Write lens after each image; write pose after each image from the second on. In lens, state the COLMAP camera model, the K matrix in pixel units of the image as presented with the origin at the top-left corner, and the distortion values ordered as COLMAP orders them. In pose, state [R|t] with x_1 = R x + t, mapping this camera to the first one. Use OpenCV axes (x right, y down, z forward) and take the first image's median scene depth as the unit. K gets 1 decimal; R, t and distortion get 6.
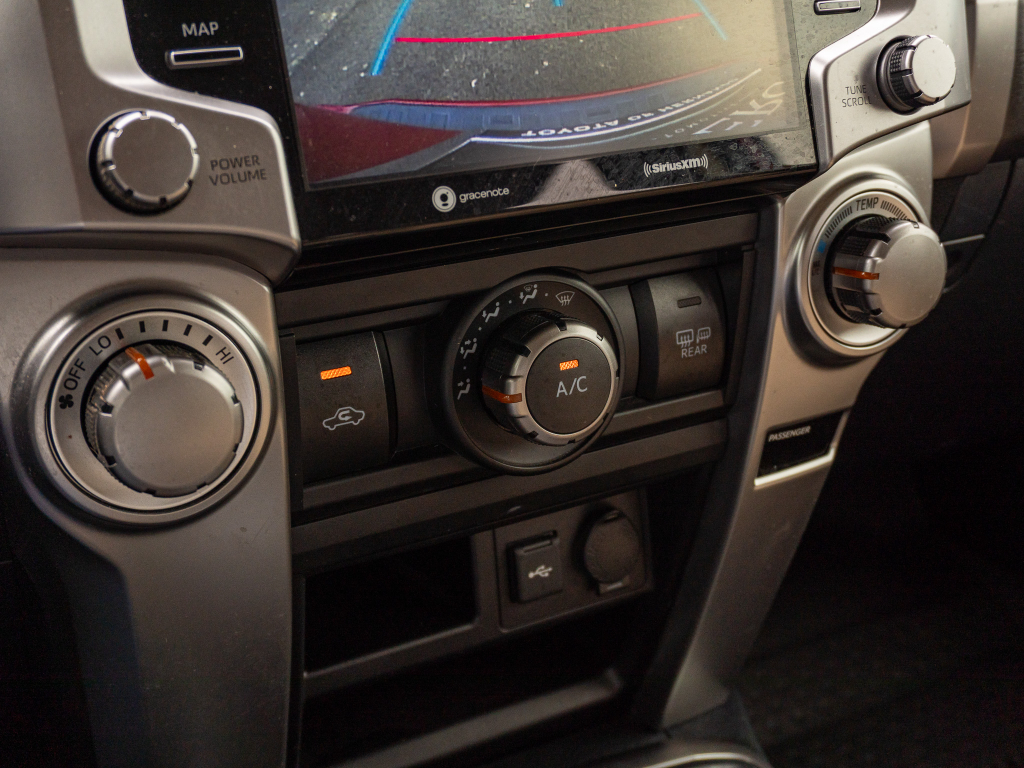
lens RADIAL K [[1264.9, 0, 512.0], [0, 1264.9, 384.0], [0, 0, 1]] dist [0.003950, 0.005048]
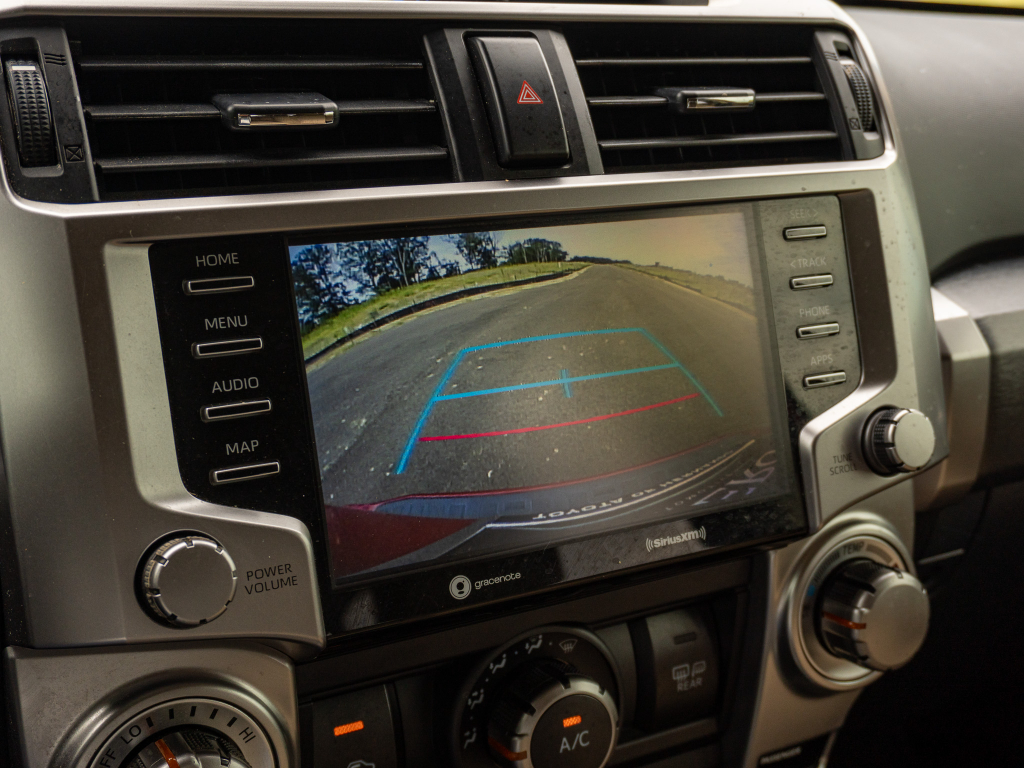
lens RADIAL K [[1264.9, 0, 512.0], [0, 1264.9, 384.0], [0, 0, 1]] dist [0.003950, 0.005048]
pose [[0.999673, 0.020703, 0.015040, -0.027444], [-0.018818, 0.993048, -0.116194, -0.177959], [-0.017341, 0.115872, 0.993113, -0.071582]]
